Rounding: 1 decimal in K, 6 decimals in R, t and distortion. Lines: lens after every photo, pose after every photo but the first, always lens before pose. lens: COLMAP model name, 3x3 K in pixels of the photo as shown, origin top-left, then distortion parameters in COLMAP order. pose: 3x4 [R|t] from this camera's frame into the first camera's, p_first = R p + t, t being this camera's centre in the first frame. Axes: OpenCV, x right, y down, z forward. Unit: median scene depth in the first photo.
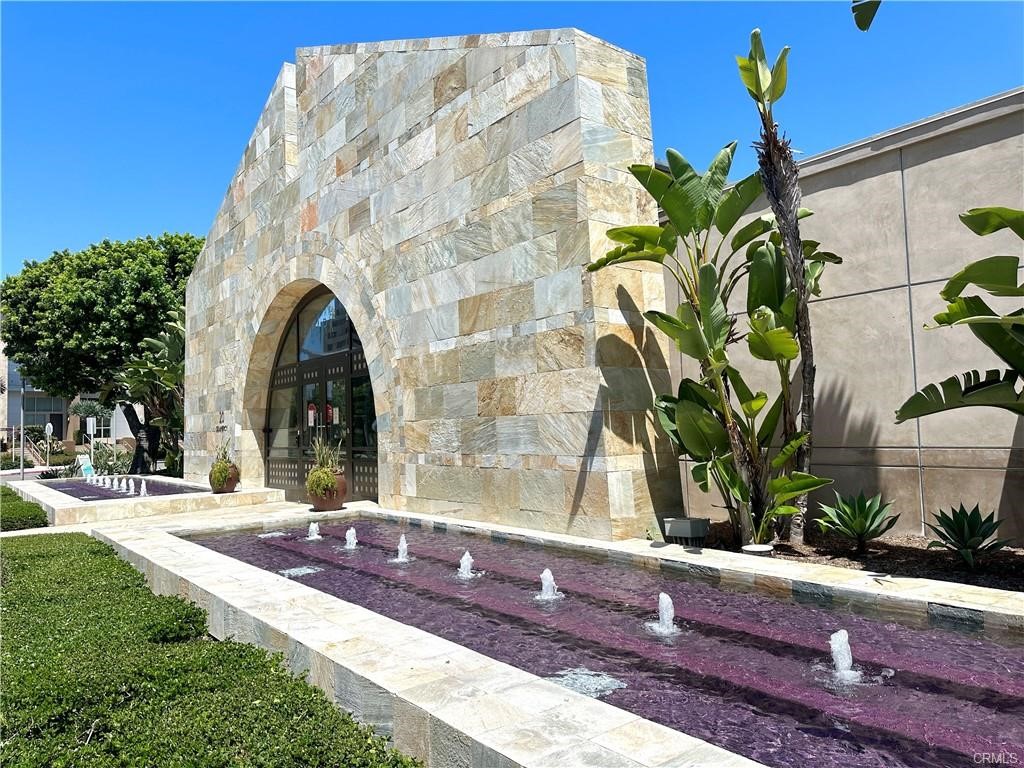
lens RADIAL K [[726.3, 0, 512.8], [0, 726.3, 385.1], [0, 0, 1]] dist [0.053391, -0.020019]
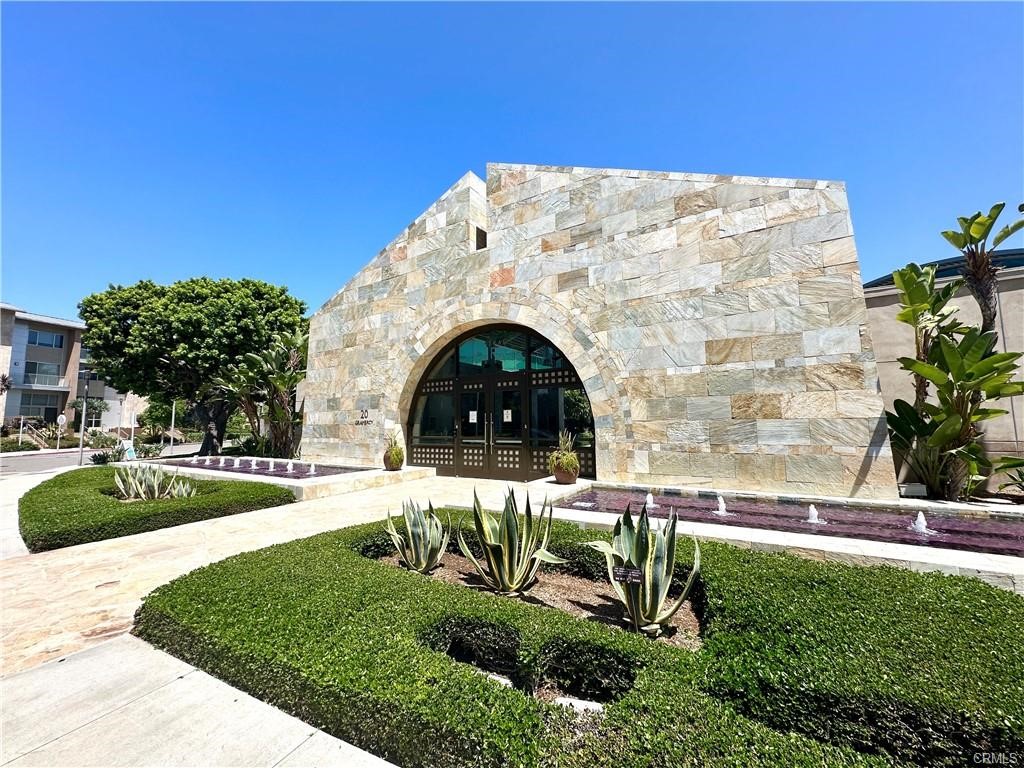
lens RADIAL K [[406.5, 0, 512.9], [0, 406.5, 381.5], [0, 0, 1]] dist [-0.002303, 0.001100]
pose [[0.935133, 0.062453, 0.348749, -0.655044], [-0.041958, 0.996936, -0.066021, 0.034619], [-0.351803, 0.047106, 0.934888, 0.318932]]
